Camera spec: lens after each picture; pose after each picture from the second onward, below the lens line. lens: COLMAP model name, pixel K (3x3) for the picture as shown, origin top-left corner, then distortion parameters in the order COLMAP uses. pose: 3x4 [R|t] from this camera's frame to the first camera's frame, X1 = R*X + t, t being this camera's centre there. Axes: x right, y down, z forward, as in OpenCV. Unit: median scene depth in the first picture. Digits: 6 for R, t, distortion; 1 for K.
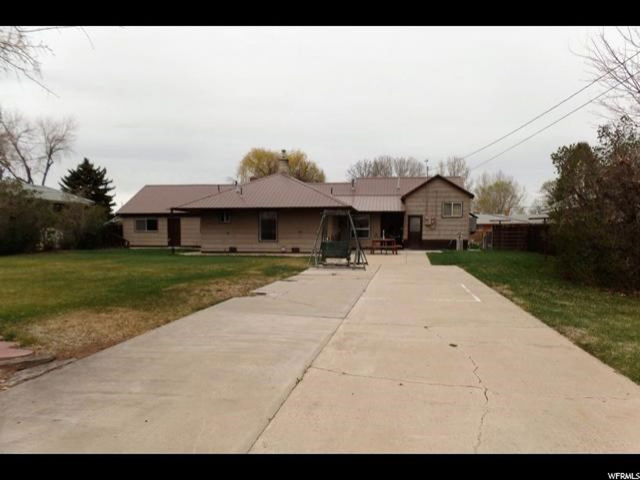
lens RADIAL K [[441.0, 0, 343.9], [0, 441.0, 235.7], [0, 0, 1]] dist [0.002525, 0.004644]
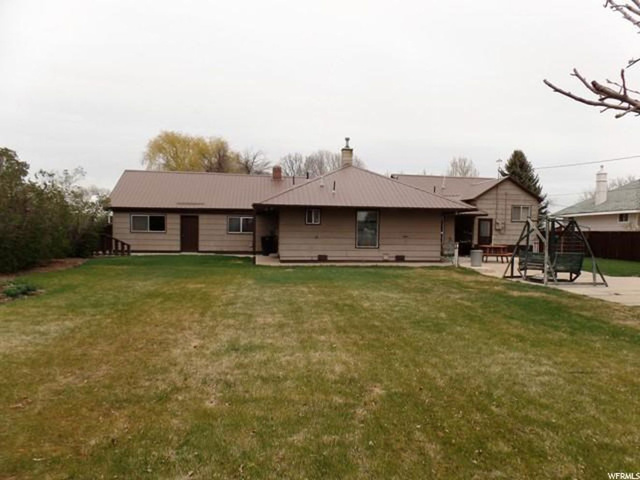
lens RADIAL K [[441.0, 0, 317.1], [0, 441.0, 241.1], [0, 0, 1]] dist [0.002525, 0.004644]
pose [[0.951342, 0.004265, 0.308108, -0.463294], [-0.010744, 0.999755, 0.019336, -0.013025], [-0.307950, -0.021705, 0.951155, 0.224706]]
